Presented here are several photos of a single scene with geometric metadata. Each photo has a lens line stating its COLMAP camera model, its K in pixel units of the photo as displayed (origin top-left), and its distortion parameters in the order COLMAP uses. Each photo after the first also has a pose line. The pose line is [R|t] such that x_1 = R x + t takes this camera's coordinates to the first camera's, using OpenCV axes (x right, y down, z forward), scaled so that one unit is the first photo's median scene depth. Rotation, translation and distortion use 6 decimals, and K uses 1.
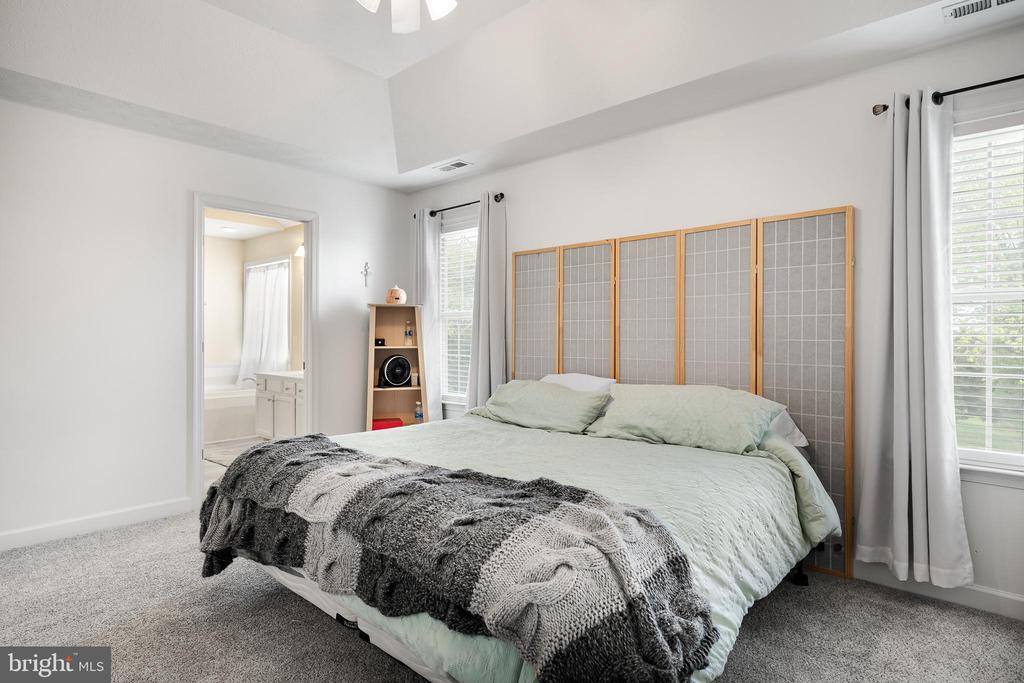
lens RADIAL K [[552.0, 0, 509.9], [0, 552.0, 346.7], [0, 0, 1]] dist [0.000917, 0.000598]
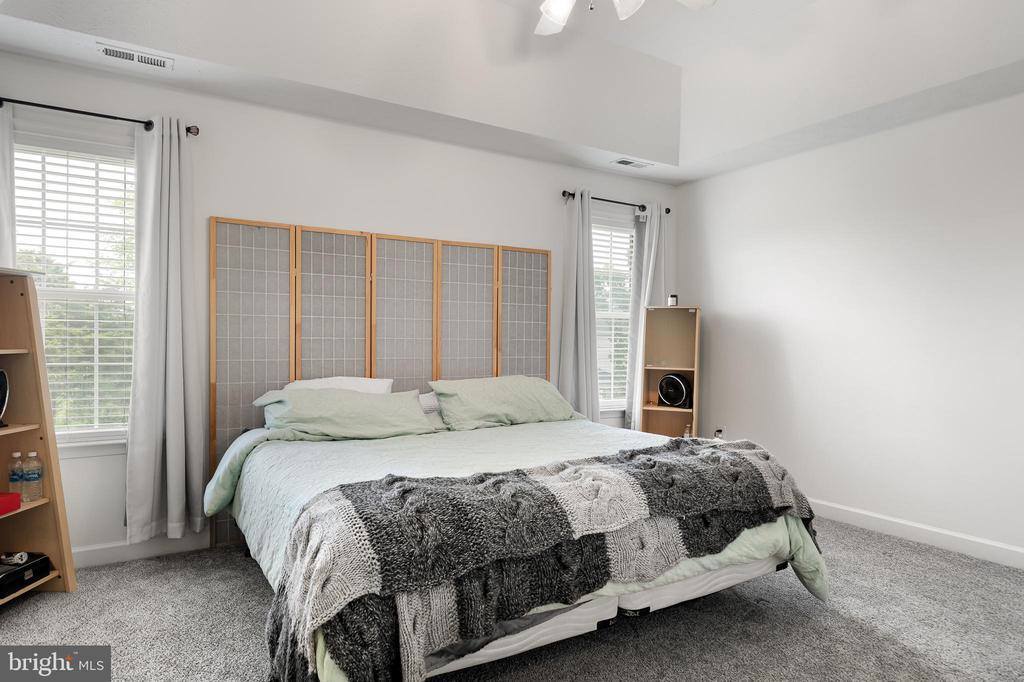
lens RADIAL K [[606.7, 0, 511.7], [0, 606.7, 362.0], [0, 0, 1]] dist [-0.001471, -0.000628]
pose [[0.287052, -0.030167, 0.957440, -0.809573], [0.009934, 0.999544, 0.028515, 0.000011], [-0.957864, 0.001326, 0.287221, 0.503844]]
